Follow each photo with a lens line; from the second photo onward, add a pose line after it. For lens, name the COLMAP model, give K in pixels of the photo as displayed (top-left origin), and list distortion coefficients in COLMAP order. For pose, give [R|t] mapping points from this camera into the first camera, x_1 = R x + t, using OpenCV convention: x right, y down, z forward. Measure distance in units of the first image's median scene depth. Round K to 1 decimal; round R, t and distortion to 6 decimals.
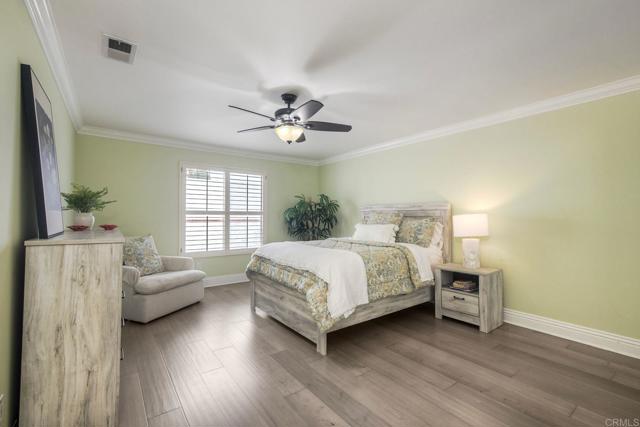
lens RADIAL K [[285.0, 0, 320.9], [0, 285.0, 213.0], [0, 0, 1]] dist [0.001968, 0.000147]
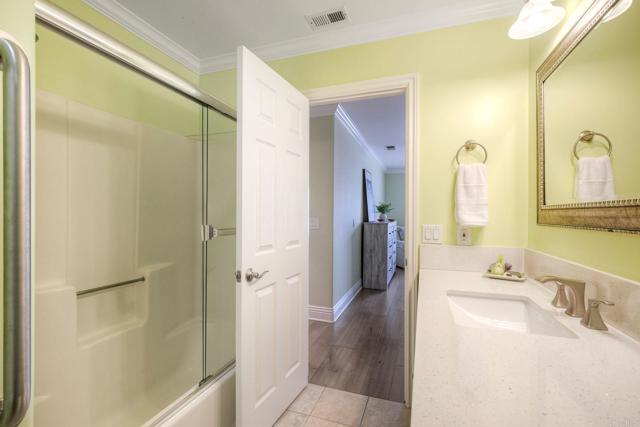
lens RADIAL K [[285.0, 0, 320.6], [0, 285.0, 214.6], [0, 0, 1]] dist [0.001968, 0.000147]
pose [[0.545411, -0.002922, -0.838164, 1.069193], [0.004210, 0.999991, -0.000747, 0.006876], [0.838158, -0.003121, 0.545418, -0.893660]]
